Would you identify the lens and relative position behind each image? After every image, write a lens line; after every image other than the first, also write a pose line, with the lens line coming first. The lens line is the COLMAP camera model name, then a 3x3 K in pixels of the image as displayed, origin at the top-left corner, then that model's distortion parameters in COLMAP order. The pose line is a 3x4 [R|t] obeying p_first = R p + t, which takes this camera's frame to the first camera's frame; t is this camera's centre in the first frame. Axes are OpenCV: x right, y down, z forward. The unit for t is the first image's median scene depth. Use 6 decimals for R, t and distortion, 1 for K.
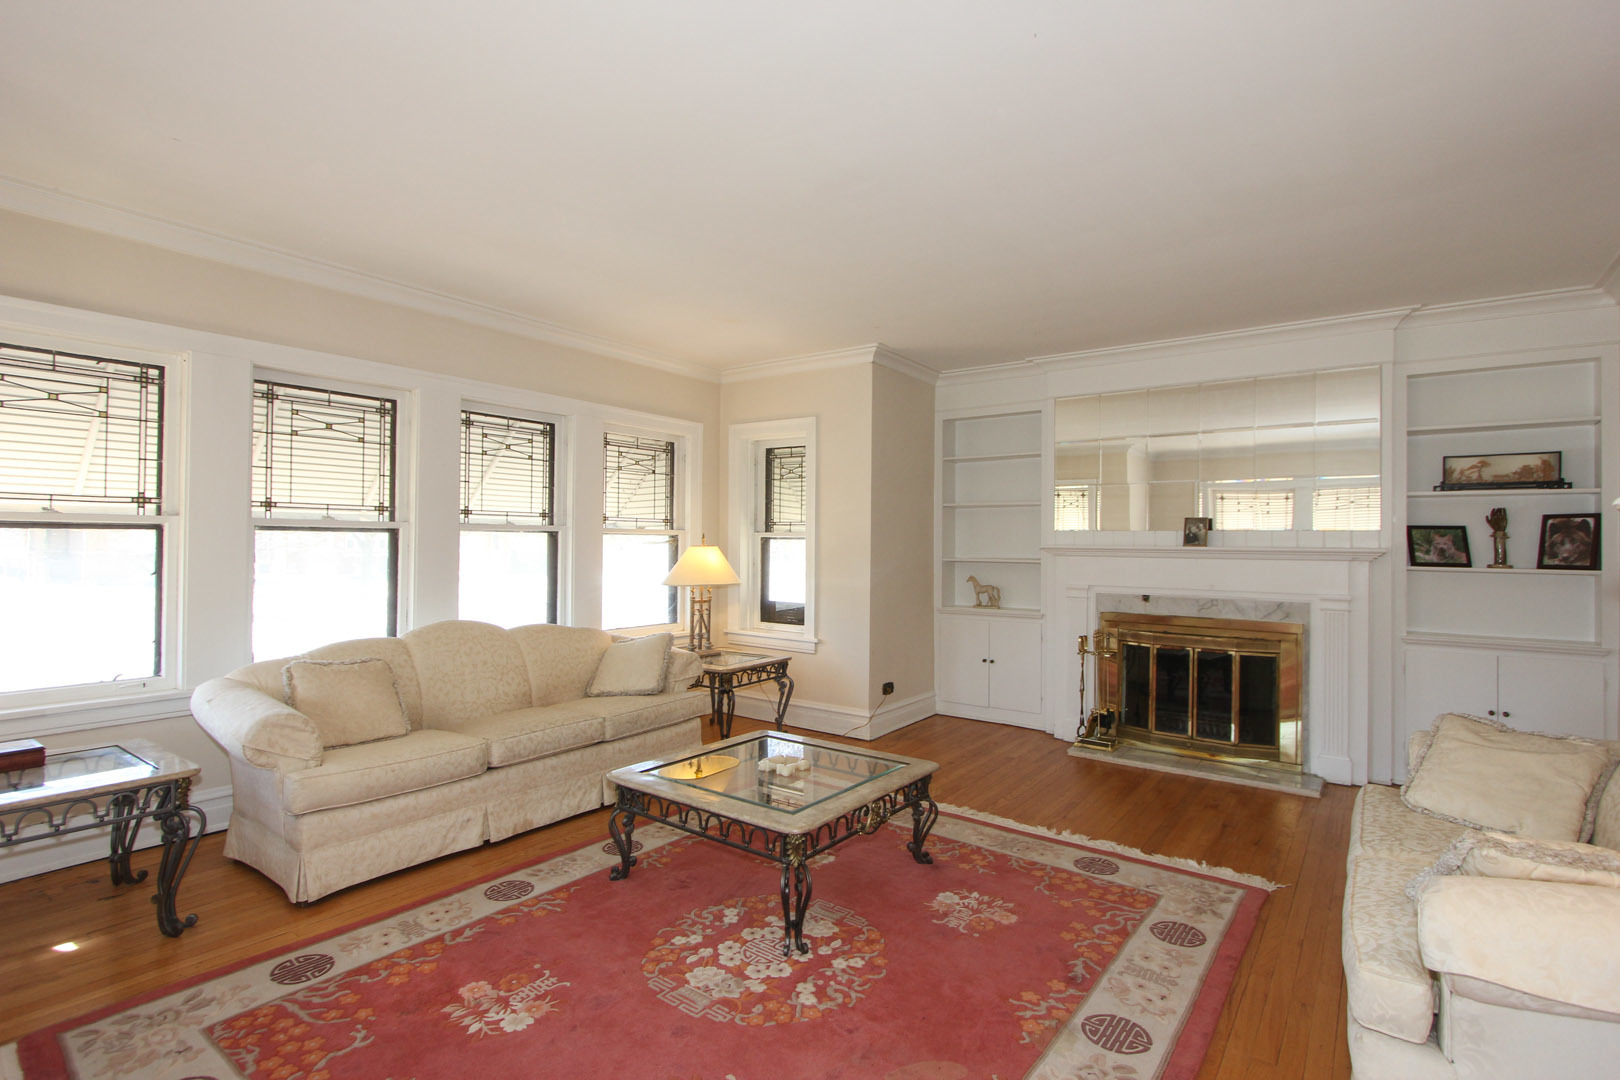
lens RADIAL K [[779.8, 0, 811.9], [0, 779.8, 537.6], [0, 0, 1]] dist [-0.001222, -0.000579]
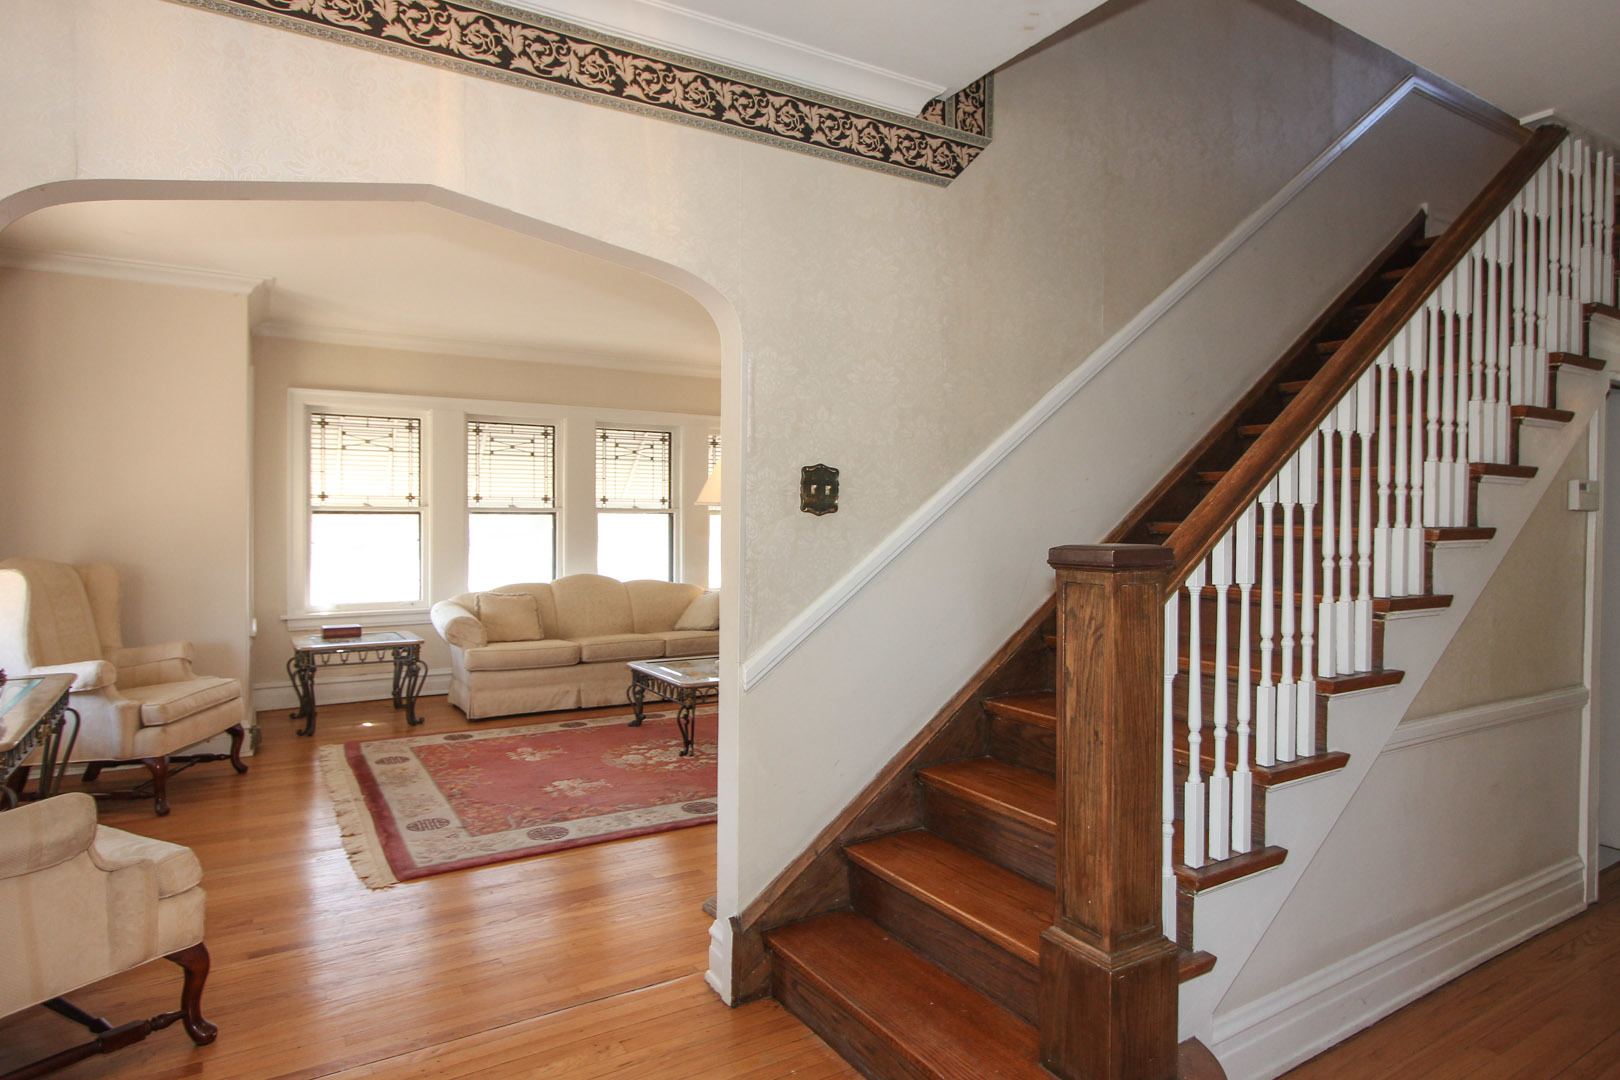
lens RADIAL K [[936.7, 0, 833.1], [0, 936.7, 530.3], [0, 0, 1]] dist [0.001656, 0.001221]
pose [[0.933821, -0.002127, -0.357735, 0.720303], [0.007926, 0.999860, 0.014745, 0.001075], [0.357653, -0.016605, 0.933707, -0.576706]]
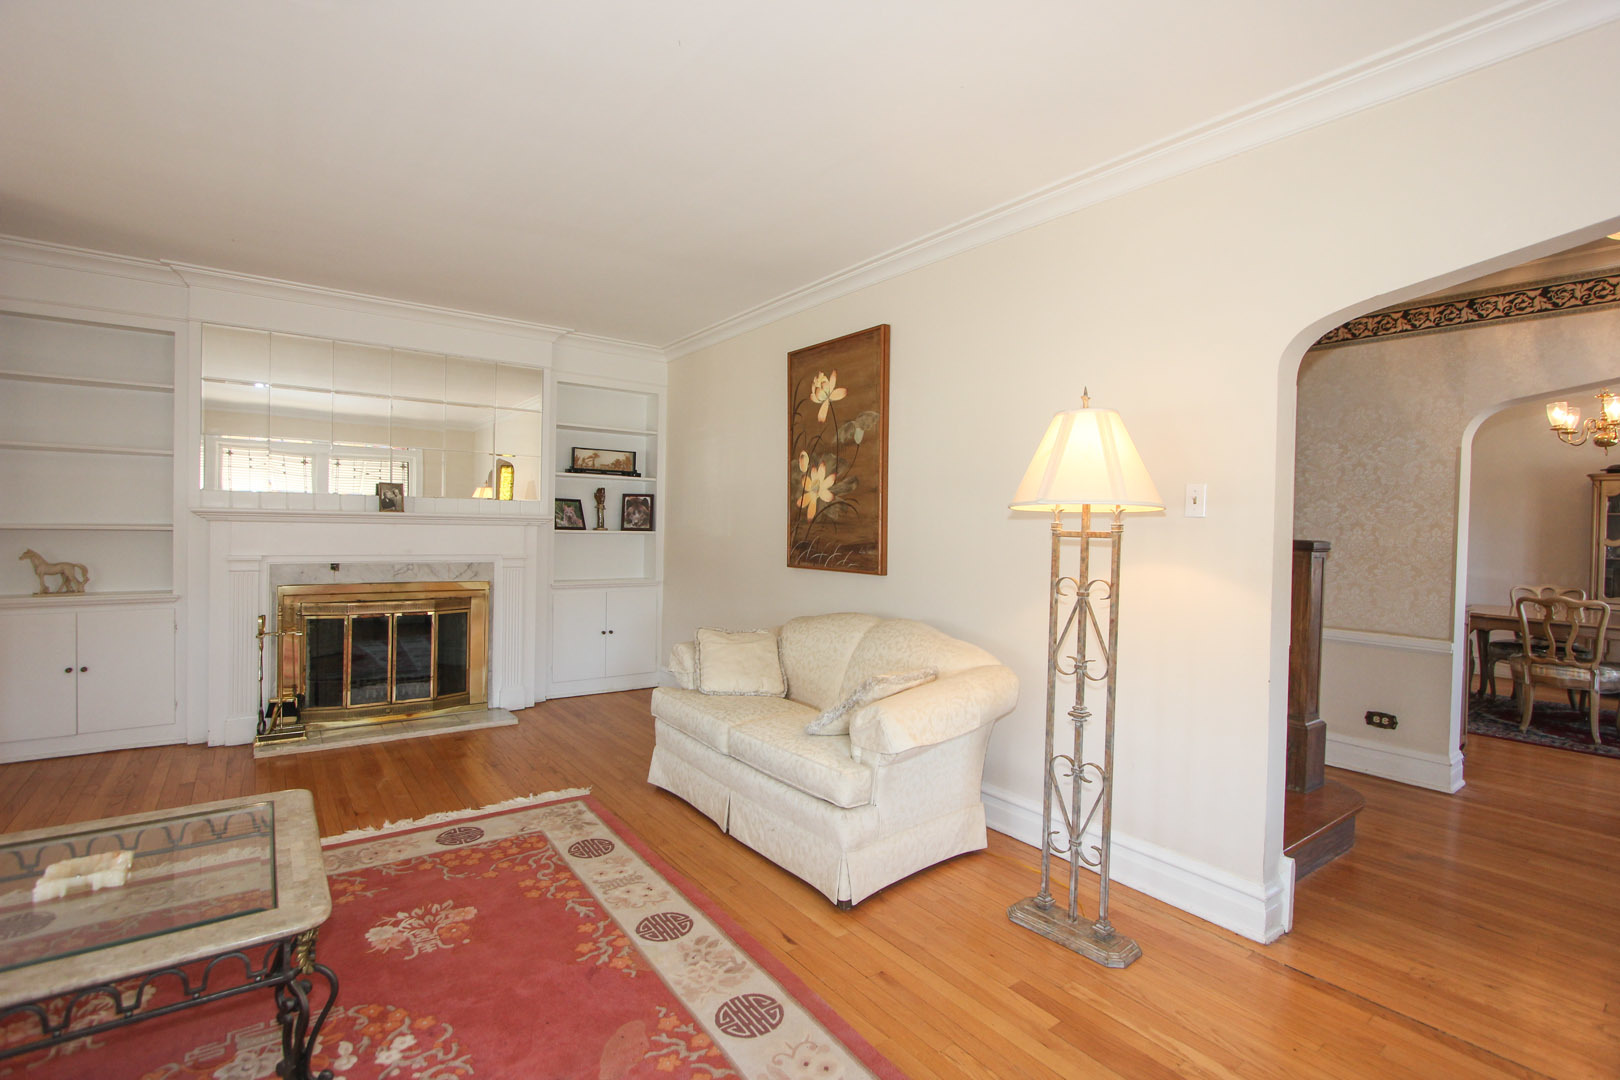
lens RADIAL K [[749.2, 0, 818.1], [0, 749.2, 536.3], [0, 0, 1]] dist [-0.008386, -0.000608]
pose [[0.286132, -0.018877, 0.958004, -0.311363], [-0.026065, 0.999283, 0.027475, 0.002294], [-0.957836, -0.032832, 0.285435, 0.235403]]
